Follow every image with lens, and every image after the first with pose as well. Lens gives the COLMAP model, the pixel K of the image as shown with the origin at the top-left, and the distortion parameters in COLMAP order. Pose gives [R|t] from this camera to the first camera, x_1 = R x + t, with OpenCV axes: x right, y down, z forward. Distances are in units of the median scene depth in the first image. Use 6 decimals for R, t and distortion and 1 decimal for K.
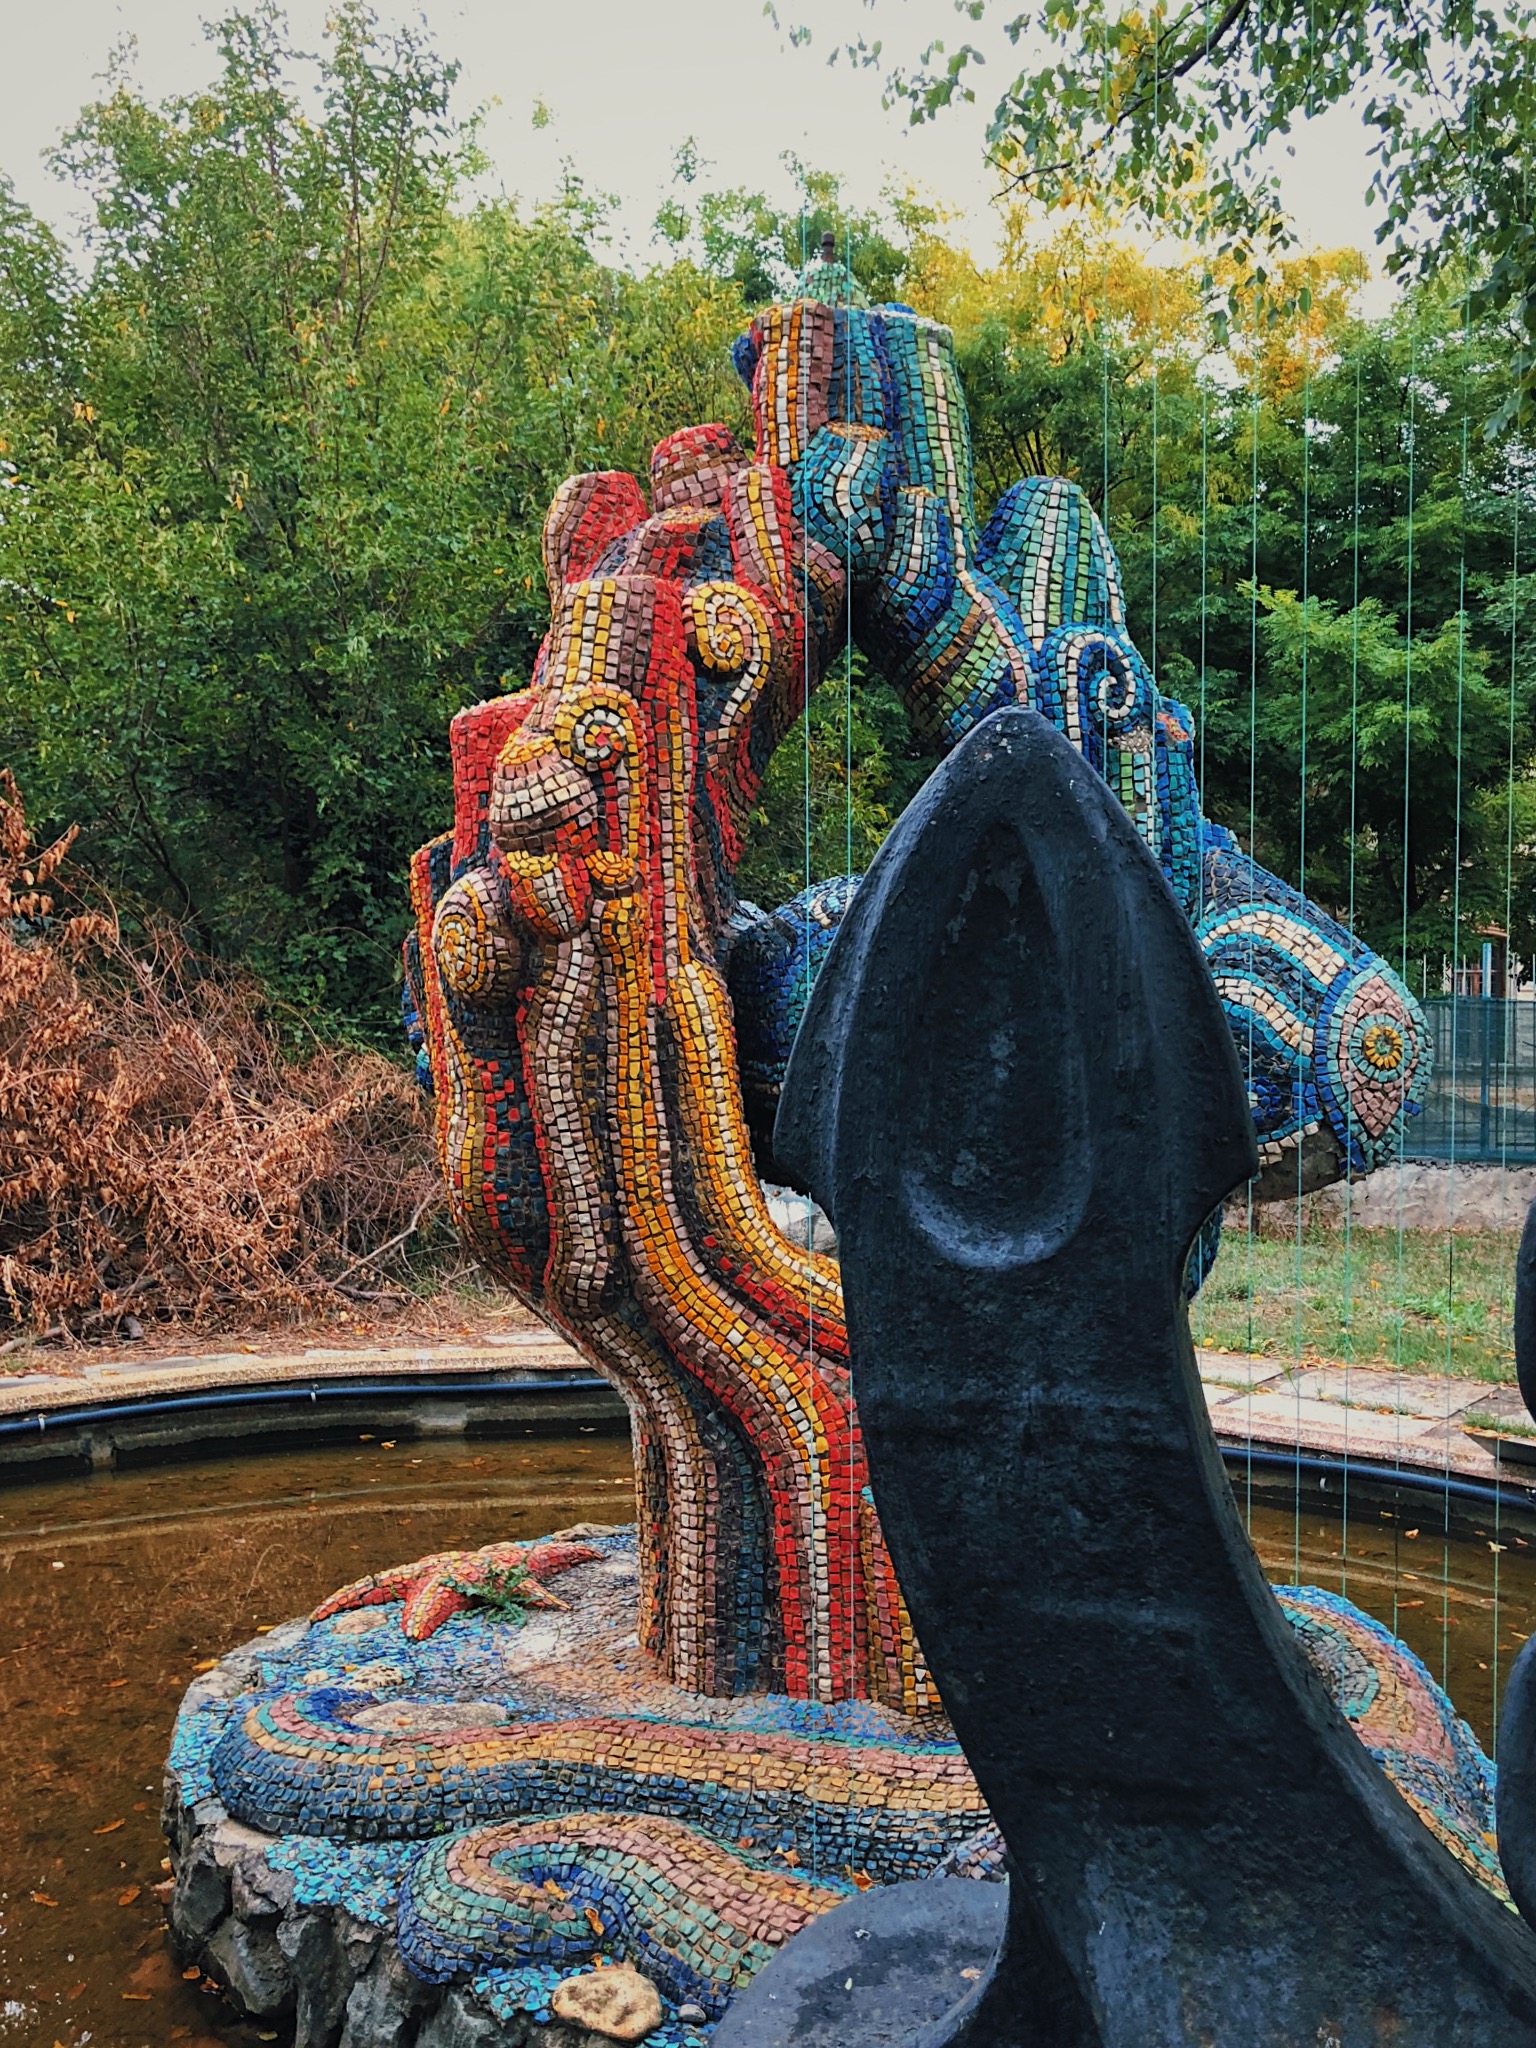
lens RADIAL K [[1807.3, 0, 841.0], [0, 1807.3, 1116.4], [0, 0, 1]] dist [0.025596, 0.014269]
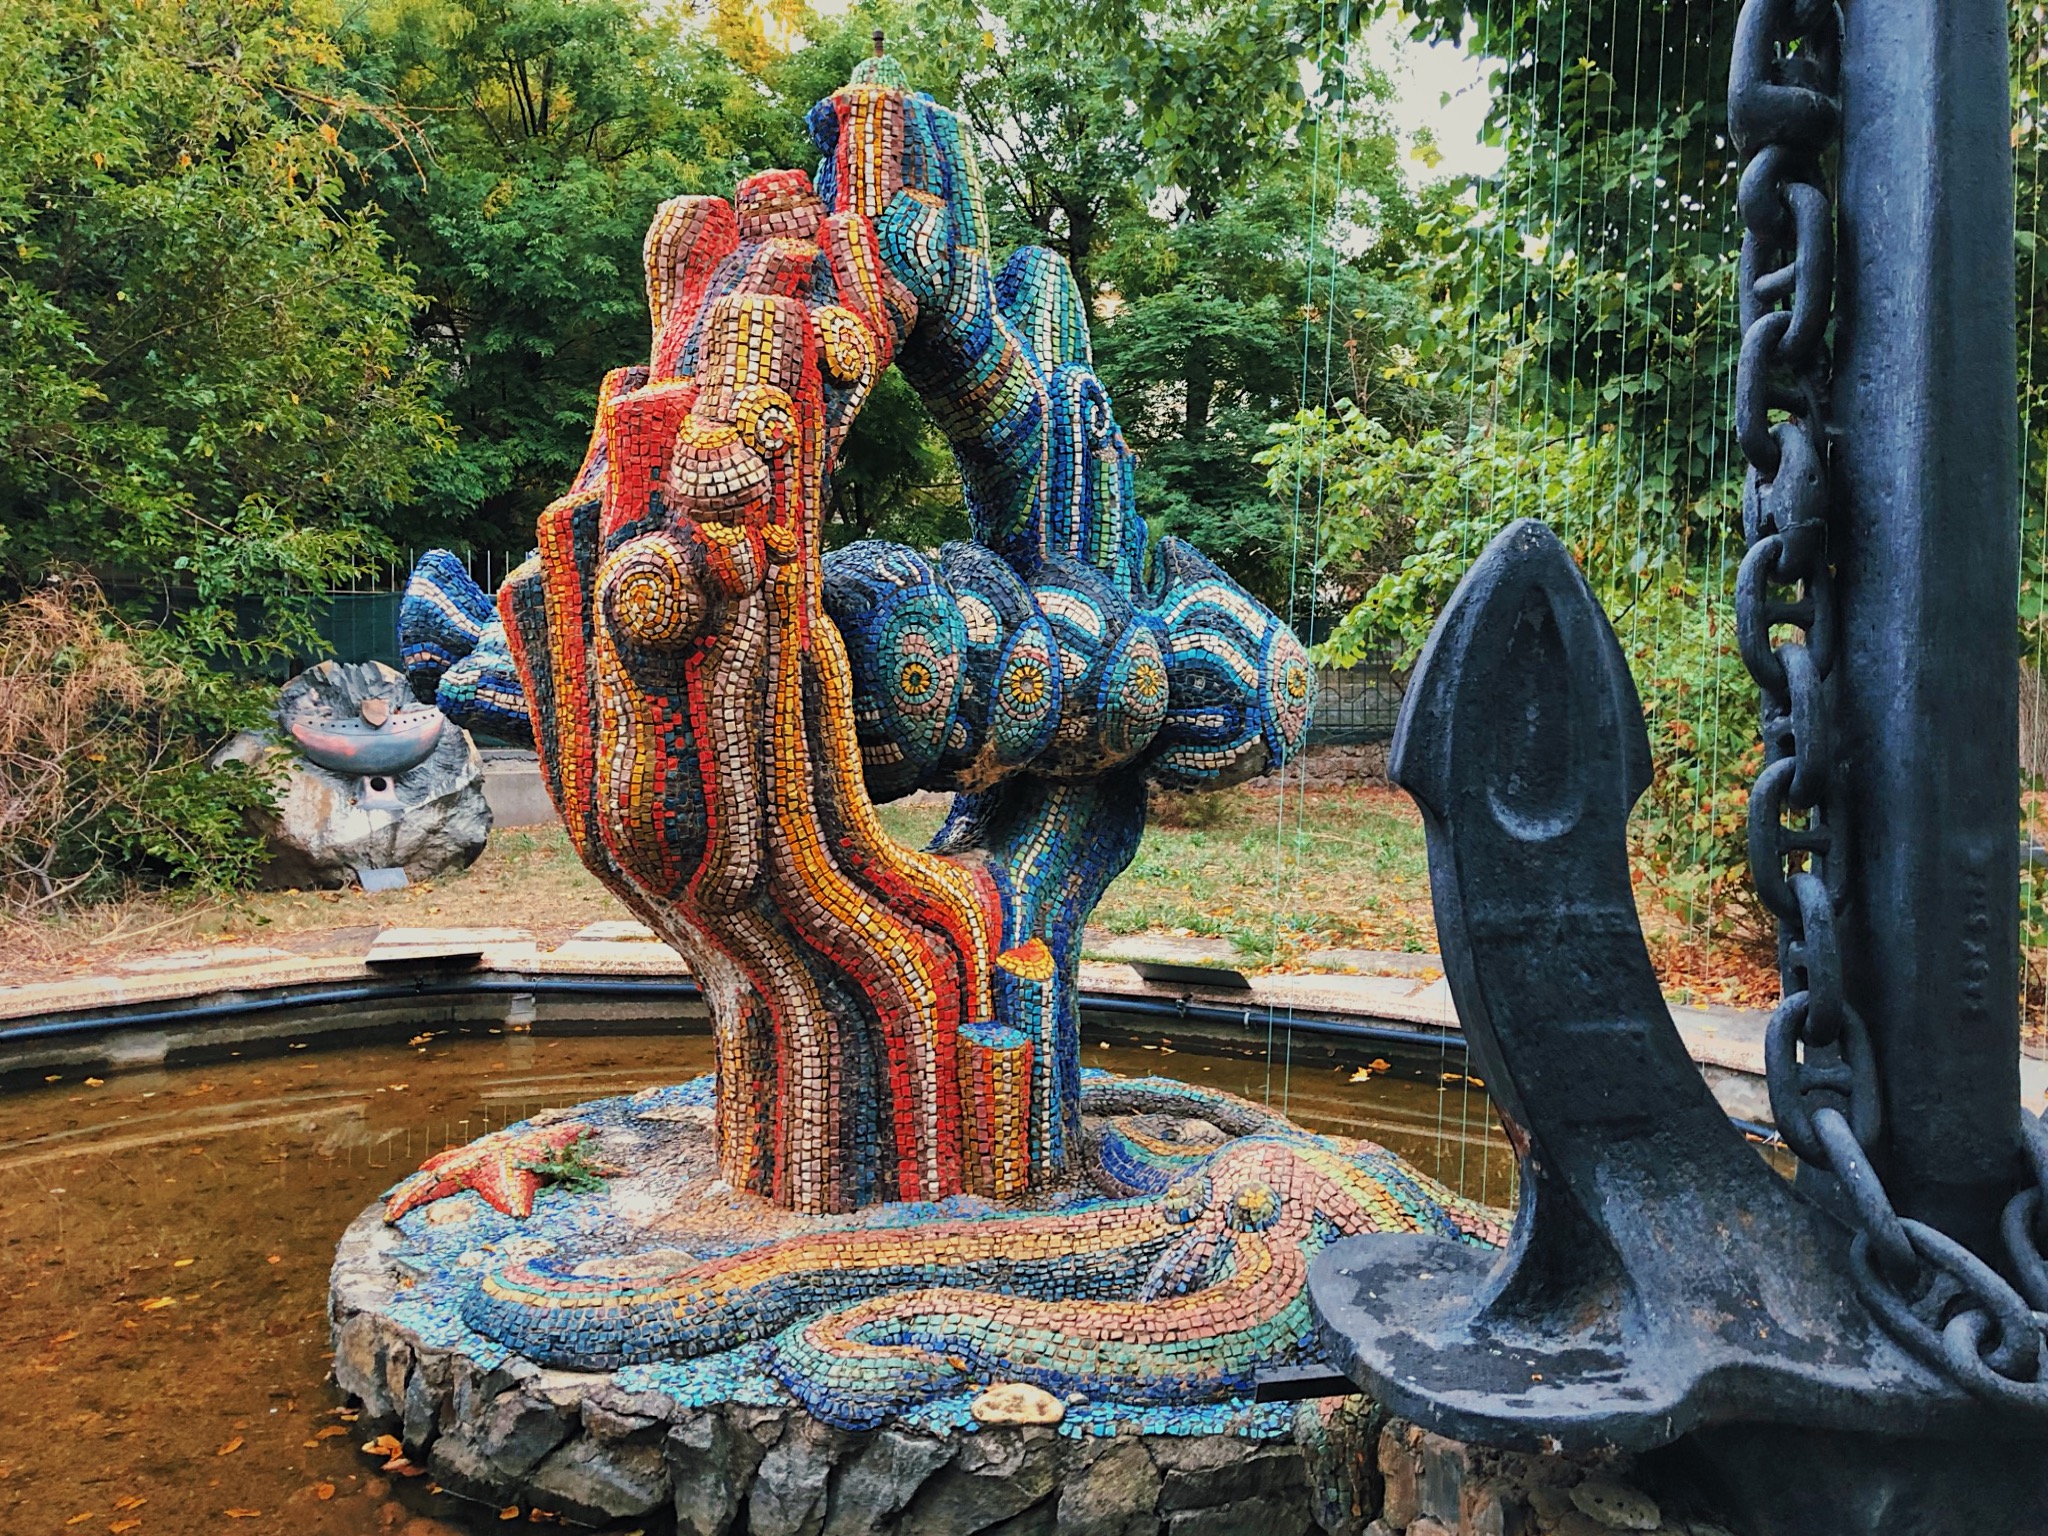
lens RADIAL K [[1673.7, 0, 1167.0], [0, 1673.7, 689.5], [0, 0, 1]] dist [0.057645, -0.073282]
pose [[0.859947, -0.006481, 0.510342, -0.464520], [0.011145, 0.999919, -0.006081, -0.025399], [-0.510261, 0.010917, 0.859950, -0.098664]]
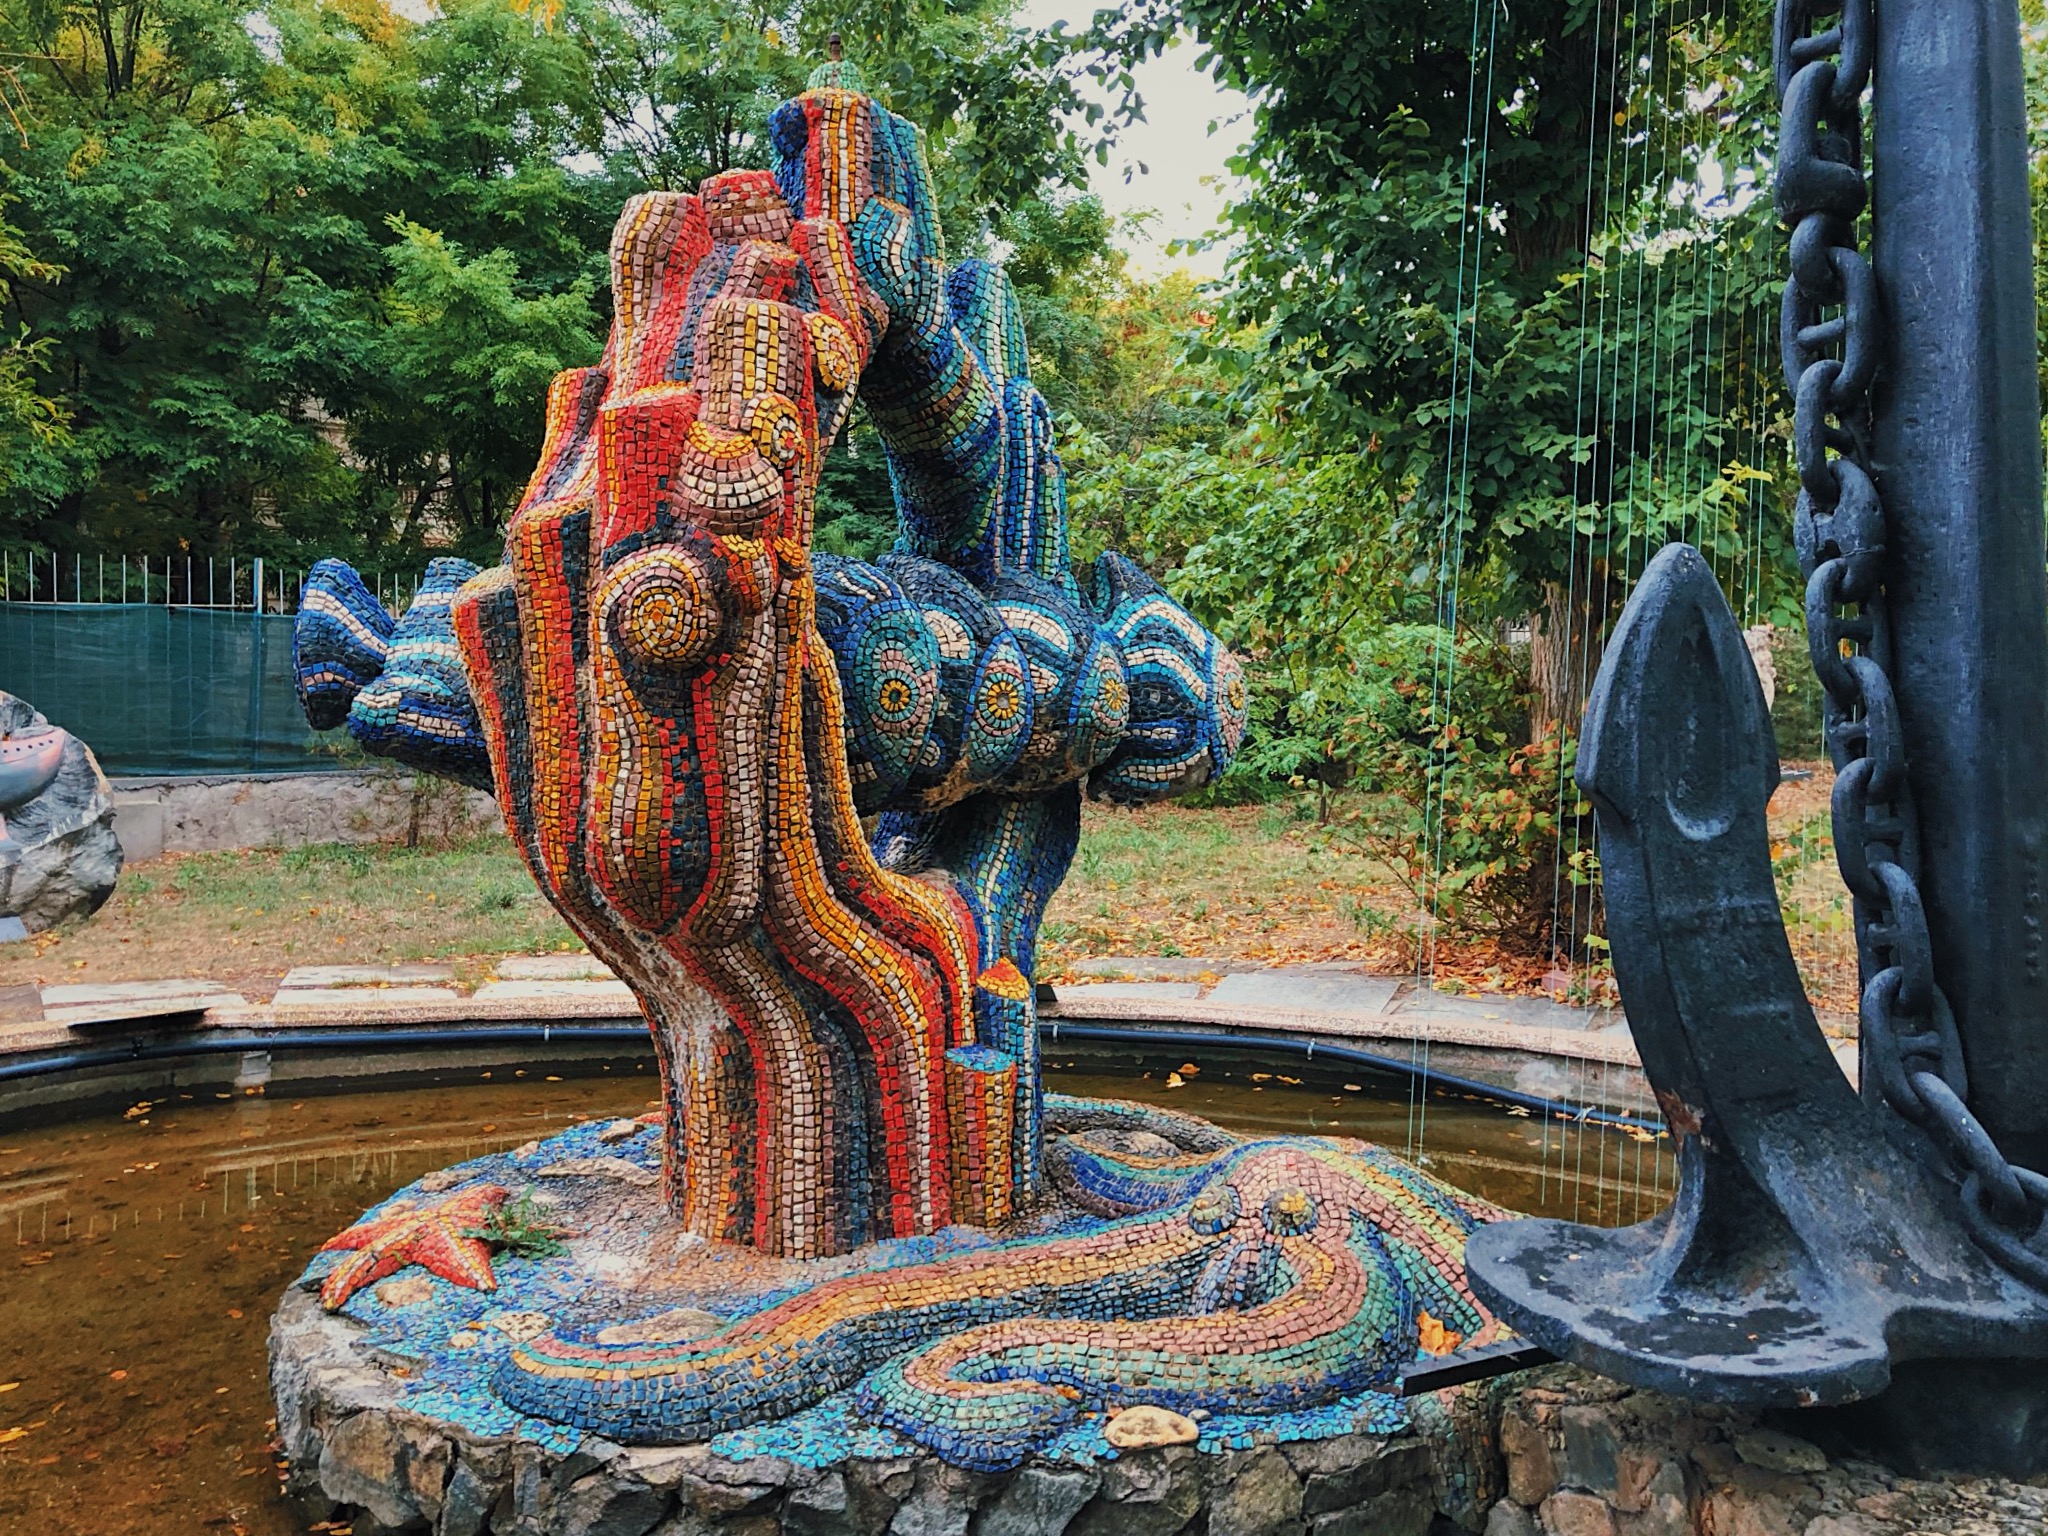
lens RADIAL K [[1673.7, 0, 1163.3], [0, 1673.7, 653.9], [0, 0, 1]] dist [0.057645, -0.073282]
pose [[0.715599, 0.002431, 0.698507, -0.689892], [0.024385, 0.999297, -0.028460, -0.033621], [-0.698085, 0.037399, 0.715037, 0.055682]]
